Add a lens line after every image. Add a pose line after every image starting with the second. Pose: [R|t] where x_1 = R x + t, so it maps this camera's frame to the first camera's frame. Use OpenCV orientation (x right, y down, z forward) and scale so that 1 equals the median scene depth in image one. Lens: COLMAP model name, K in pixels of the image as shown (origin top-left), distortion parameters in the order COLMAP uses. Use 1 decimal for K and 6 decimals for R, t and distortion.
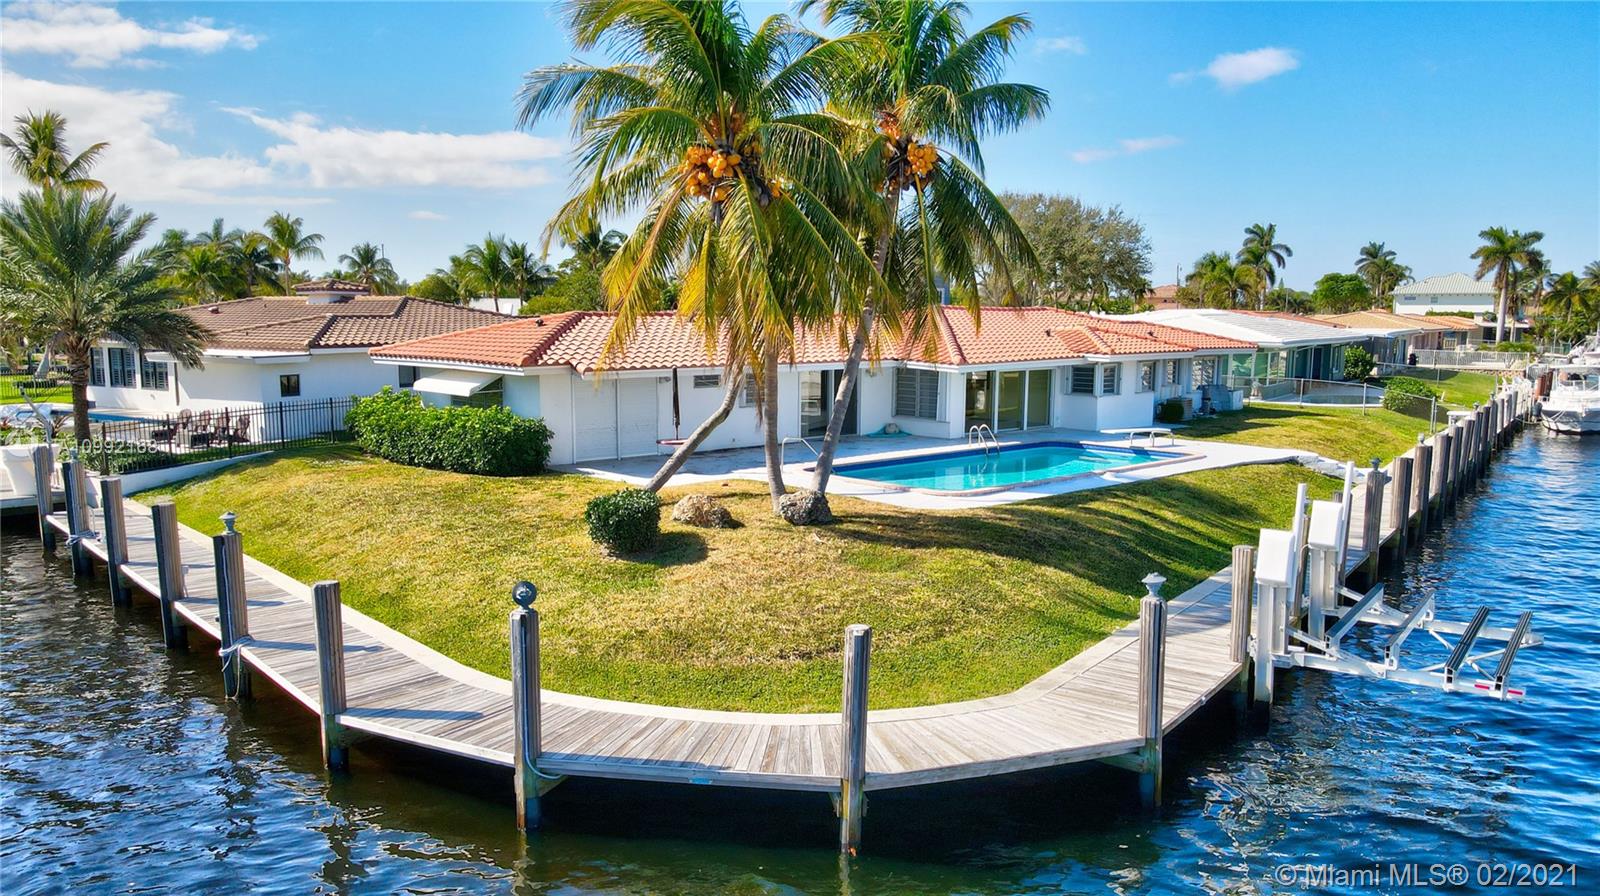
lens RADIAL K [[1170.0, 0, 802.0], [0, 1170.0, 455.0], [0, 0, 1]] dist [0.018472, 0.021461]
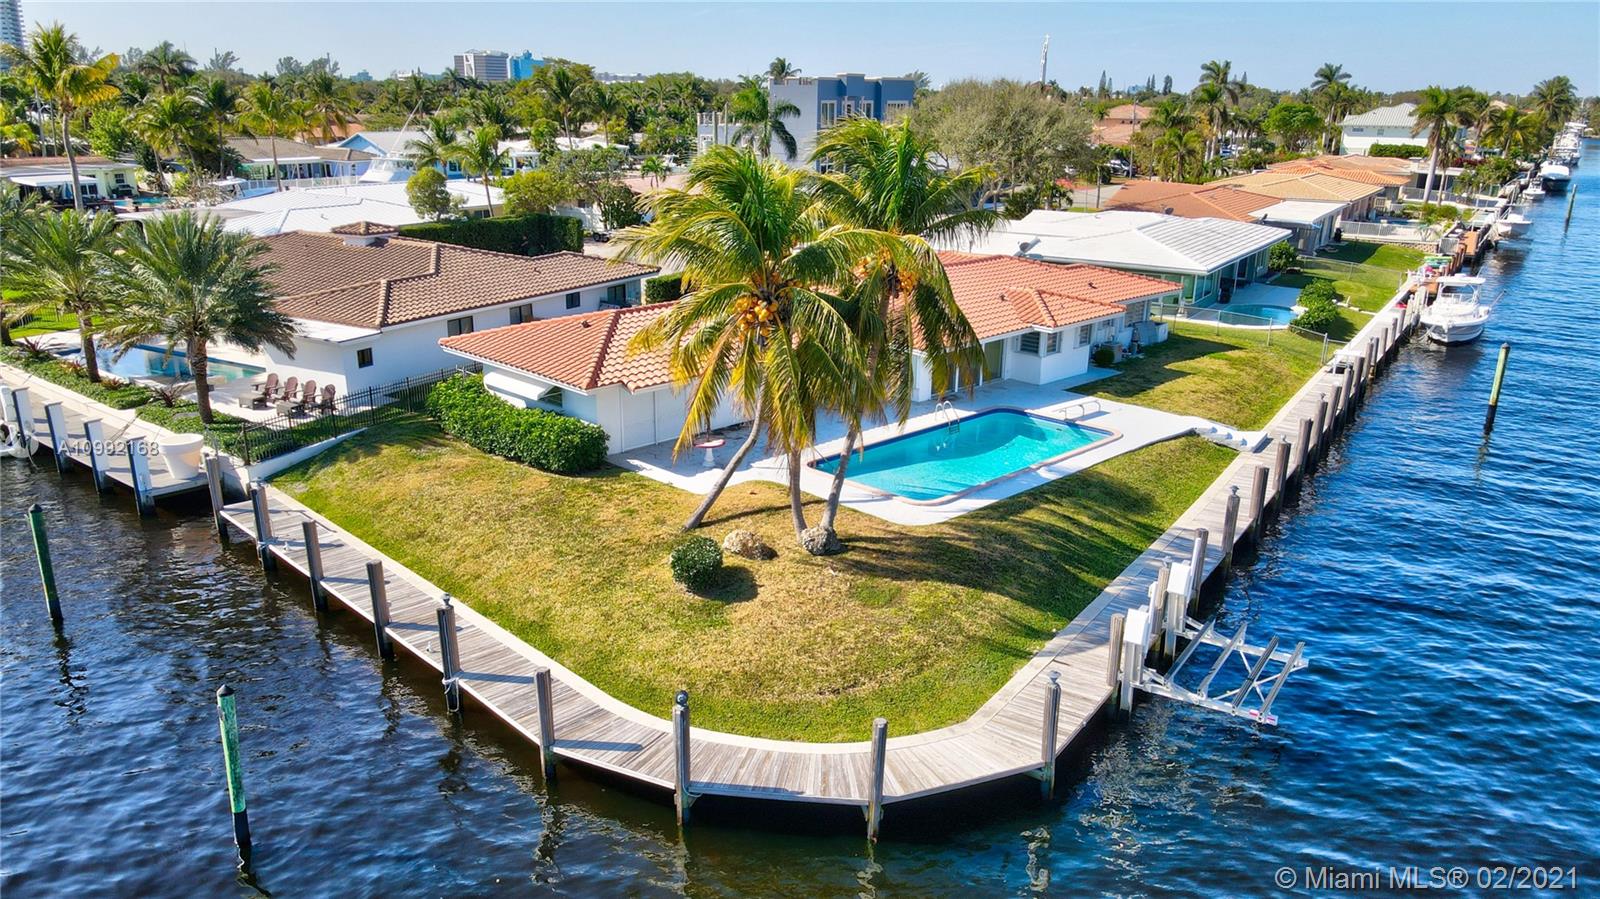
lens RADIAL K [[1170.0, 0, 804.5], [0, 1170.0, 448.9], [0, 0, 1]] dist [0.018472, 0.021461]
pose [[0.999153, -0.003640, 0.040984, -0.079726], [-0.003314, 0.985724, 0.168334, -0.323006], [-0.041012, -0.168327, 0.984878, -0.378142]]
